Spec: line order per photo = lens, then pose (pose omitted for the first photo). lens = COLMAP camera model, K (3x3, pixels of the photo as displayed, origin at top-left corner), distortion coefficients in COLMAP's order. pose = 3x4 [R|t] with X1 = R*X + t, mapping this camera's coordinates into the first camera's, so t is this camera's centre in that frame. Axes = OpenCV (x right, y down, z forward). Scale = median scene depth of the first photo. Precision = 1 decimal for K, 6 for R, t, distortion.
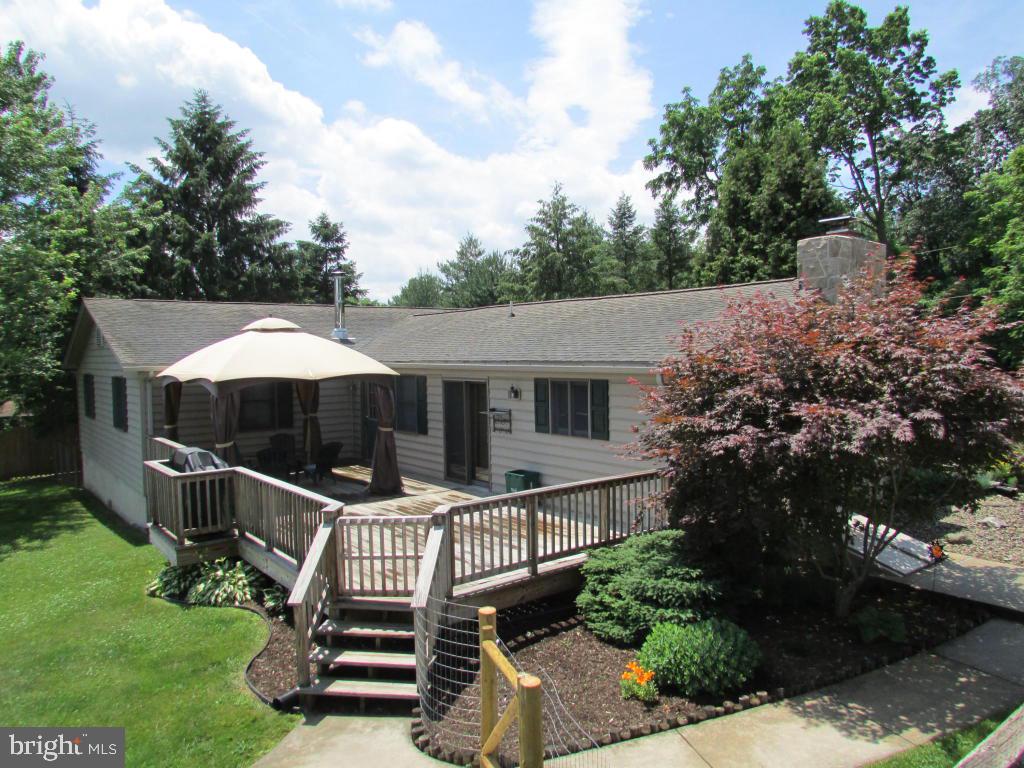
lens RADIAL K [[725.8, 0, 511.5], [0, 725.8, 383.7], [0, 0, 1]] dist [-0.036607, 0.018444]
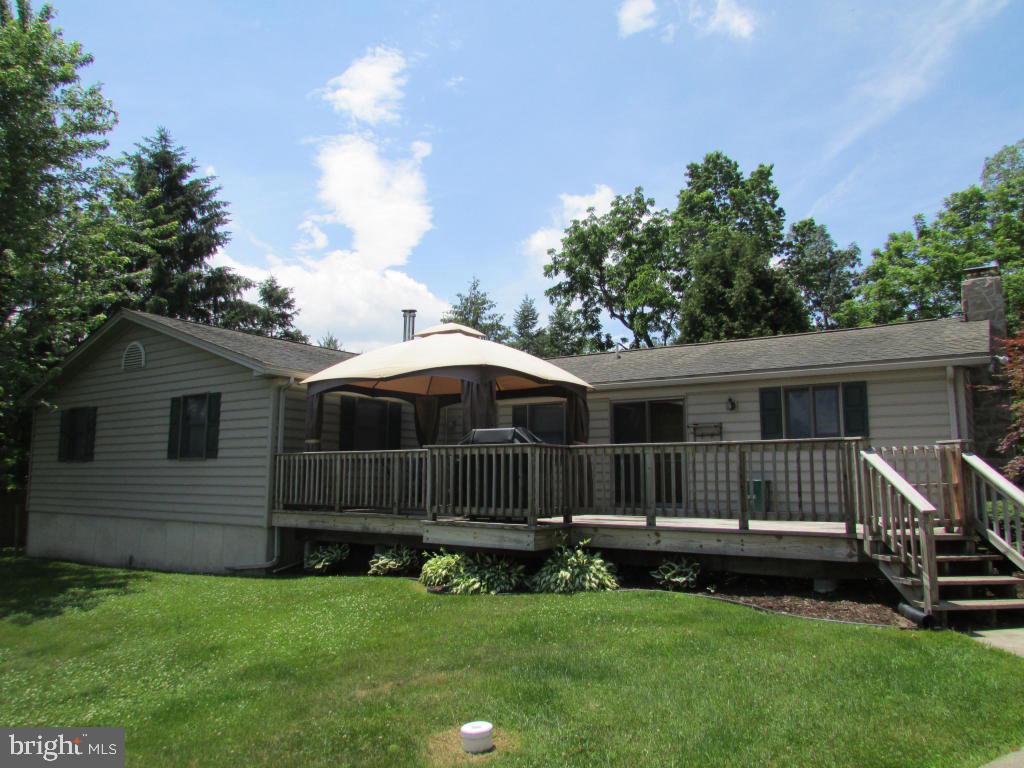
lens RADIAL K [[725.8, 0, 513.4], [0, 725.8, 384.5], [0, 0, 1]] dist [-0.036607, 0.018444]
pose [[0.953444, 0.057870, 0.295965, -0.198963], [-0.005274, 0.984465, -0.175501, 0.055421], [-0.301523, 0.165769, 0.938938, 0.044111]]
